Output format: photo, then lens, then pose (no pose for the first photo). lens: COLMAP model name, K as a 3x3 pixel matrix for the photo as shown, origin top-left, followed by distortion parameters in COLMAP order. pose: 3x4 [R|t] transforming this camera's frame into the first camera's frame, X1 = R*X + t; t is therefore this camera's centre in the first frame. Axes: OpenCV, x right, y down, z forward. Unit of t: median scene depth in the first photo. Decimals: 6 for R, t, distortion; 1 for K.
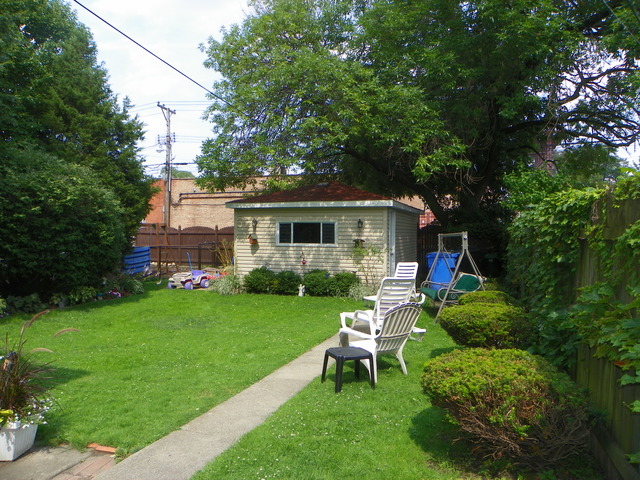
lens RADIAL K [[486.9, 0, 317.8], [0, 486.9, 239.9], [0, 0, 1]] dist [-0.095844, 0.015811]
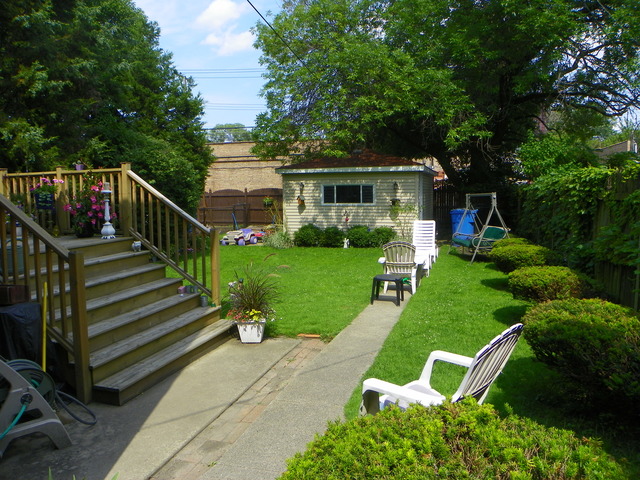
lens RADIAL K [[486.9, 0, 322.1], [0, 486.9, 241.2], [0, 0, 1]] dist [-0.095844, 0.015811]
pose [[0.999330, -0.020340, 0.030438, -0.129967], [0.017638, 0.996092, 0.086539, -0.004495], [-0.032079, -0.085944, 0.995783, -0.173436]]
